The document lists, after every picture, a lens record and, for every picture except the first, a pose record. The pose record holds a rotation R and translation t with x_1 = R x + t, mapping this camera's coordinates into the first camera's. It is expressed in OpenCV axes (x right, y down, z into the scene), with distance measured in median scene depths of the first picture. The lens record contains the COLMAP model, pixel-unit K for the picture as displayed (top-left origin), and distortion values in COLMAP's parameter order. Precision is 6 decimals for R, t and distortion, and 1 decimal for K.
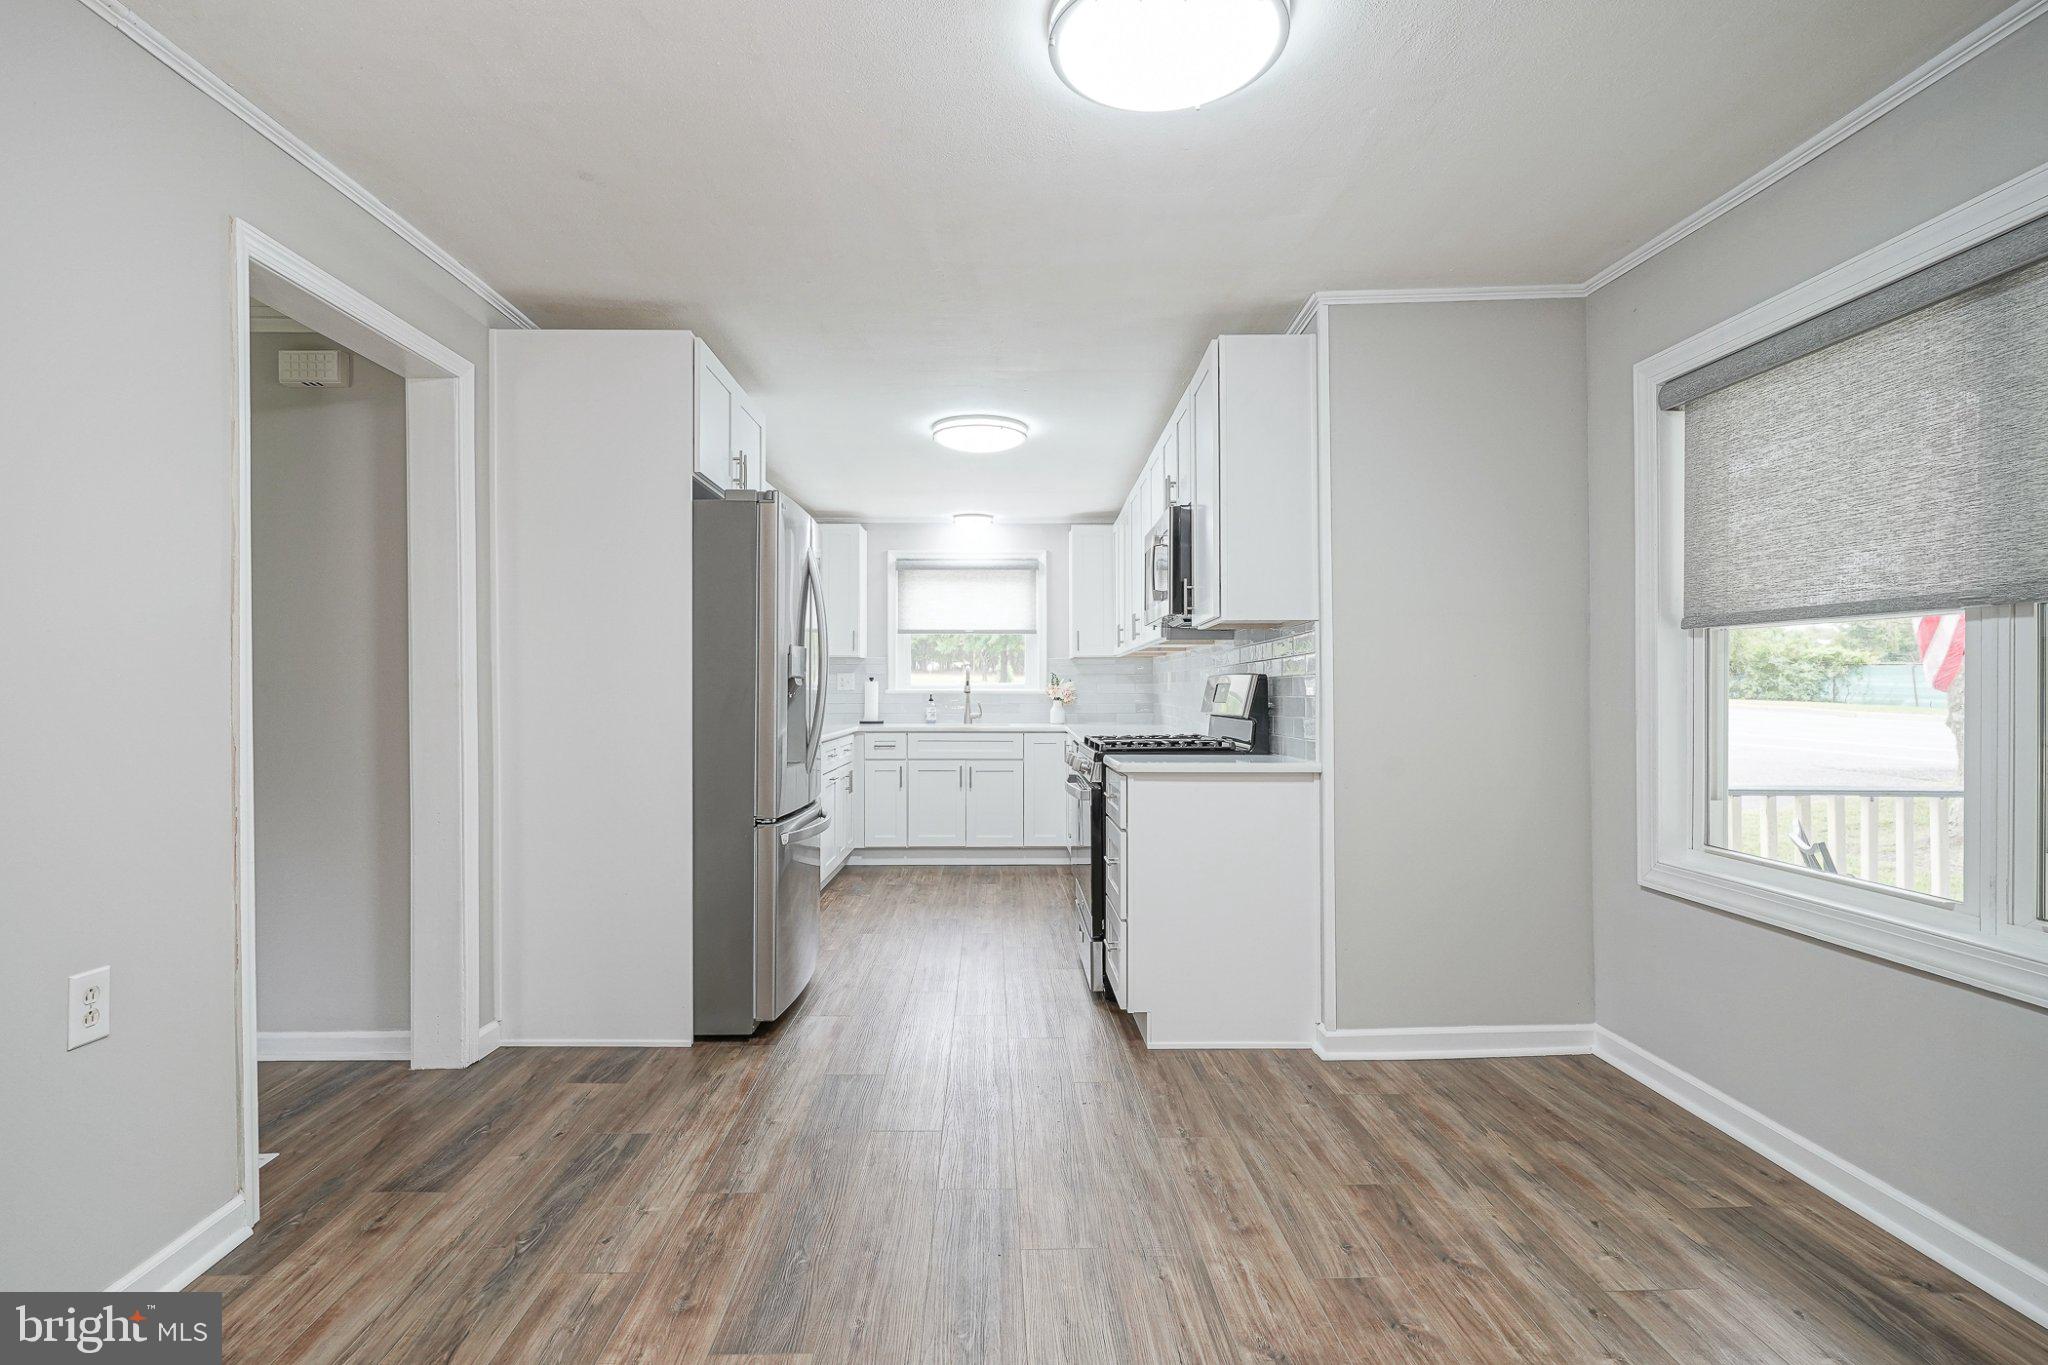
lens RADIAL K [[1050.4, 0, 1024.4], [0, 1050.4, 690.1], [0, 0, 1]] dist [0.005713, 0.000381]
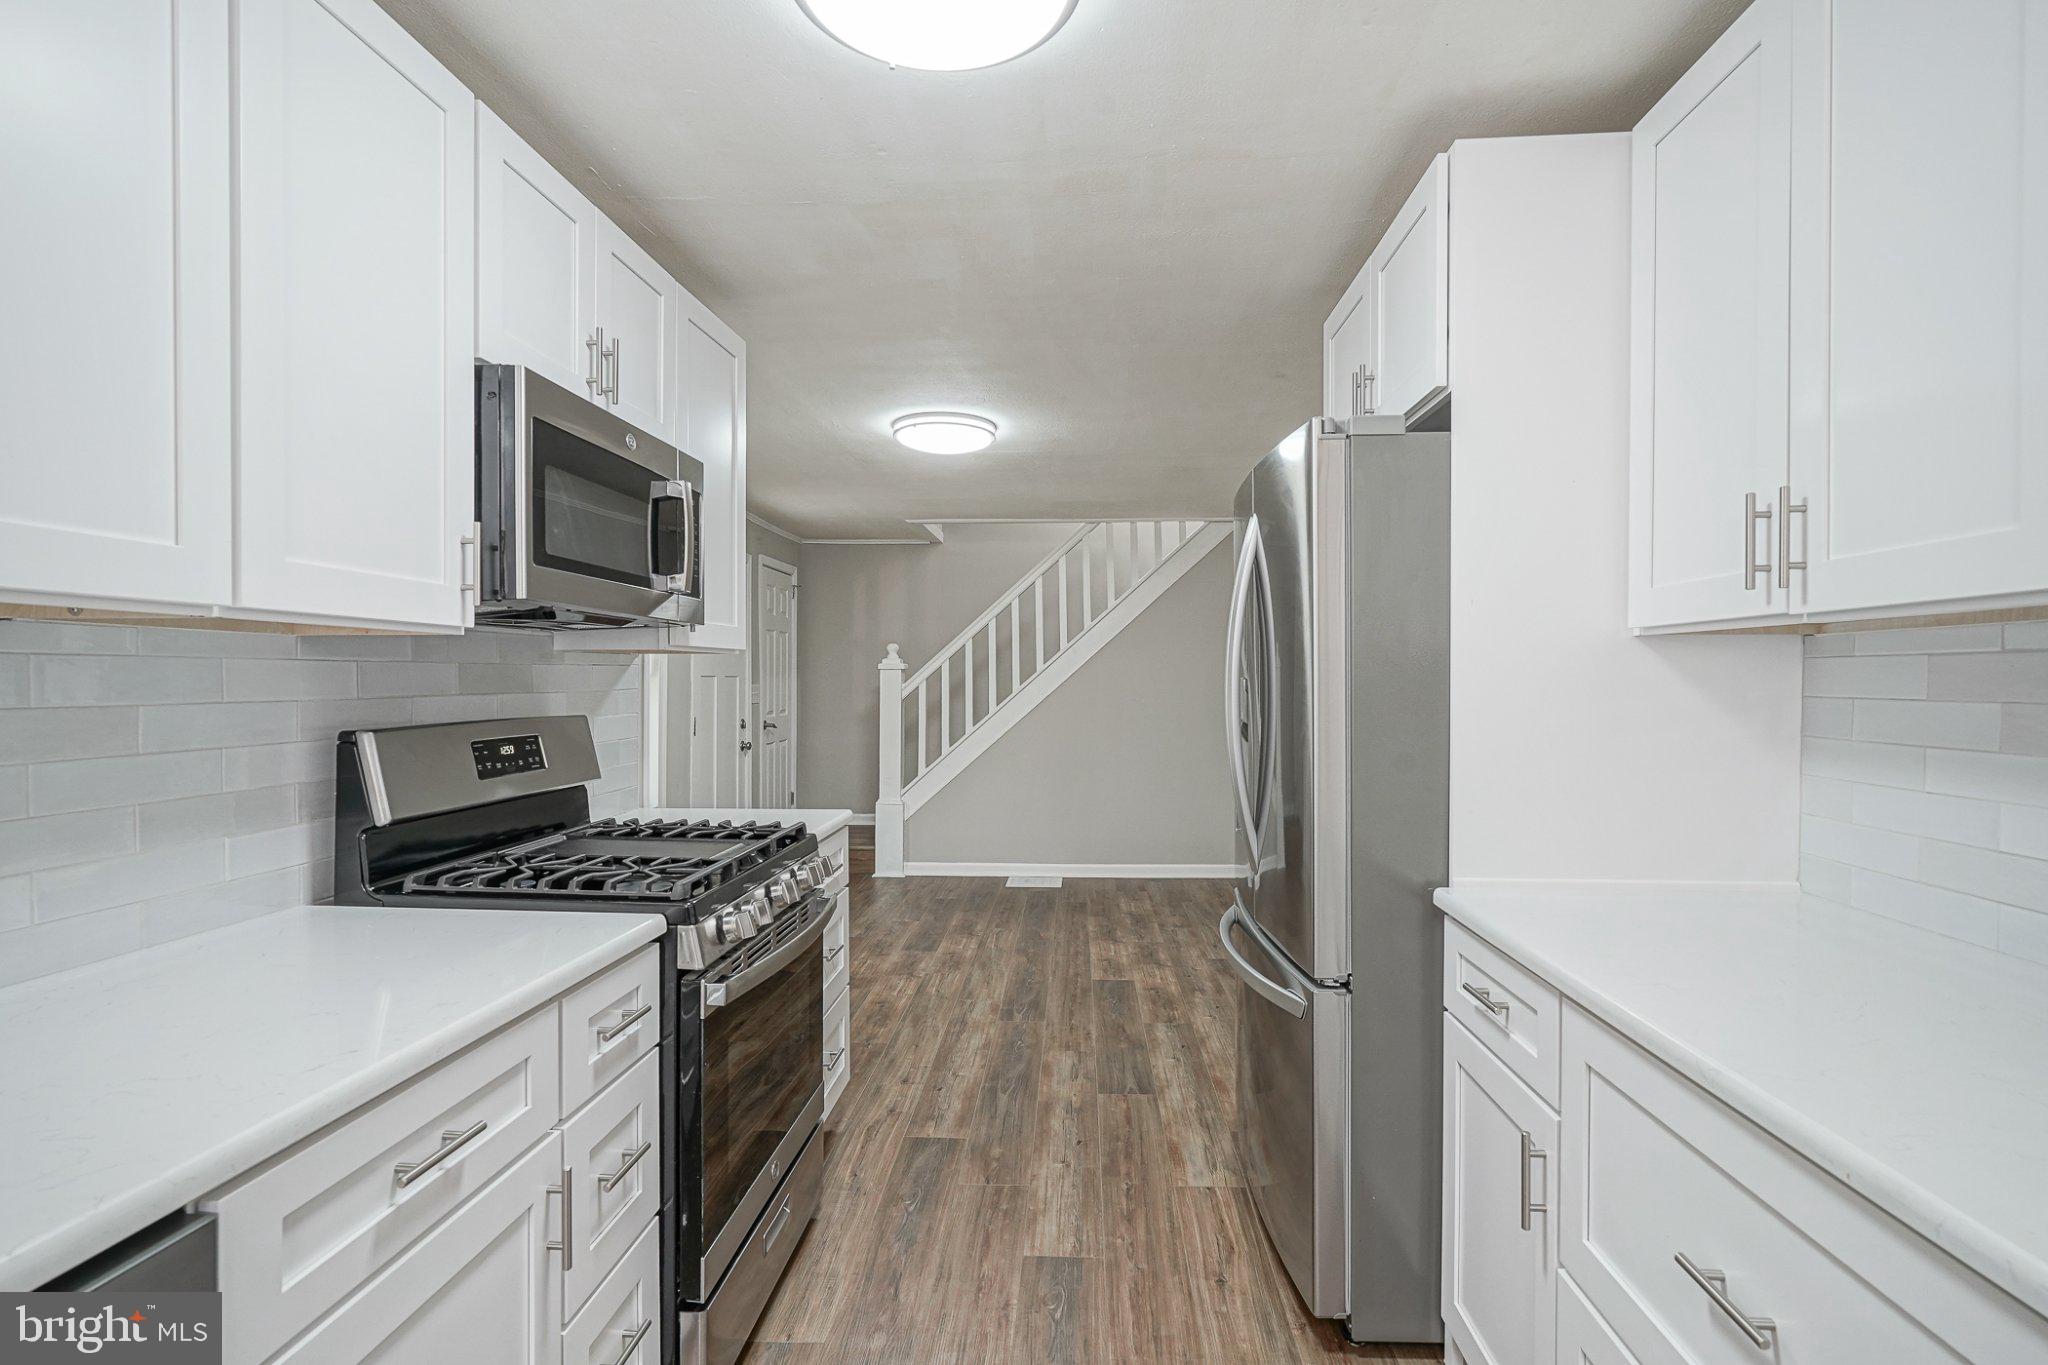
lens RADIAL K [[1050.4, 0, 1023.1], [0, 1050.4, 681.9], [0, 0, 1]] dist [0.005713, 0.000381]
pose [[-0.995918, -0.006000, 0.090067, -0.193894], [-0.006031, 0.999982, -0.000073, -0.058101], [-0.090065, -0.000616, -0.995936, 2.651729]]
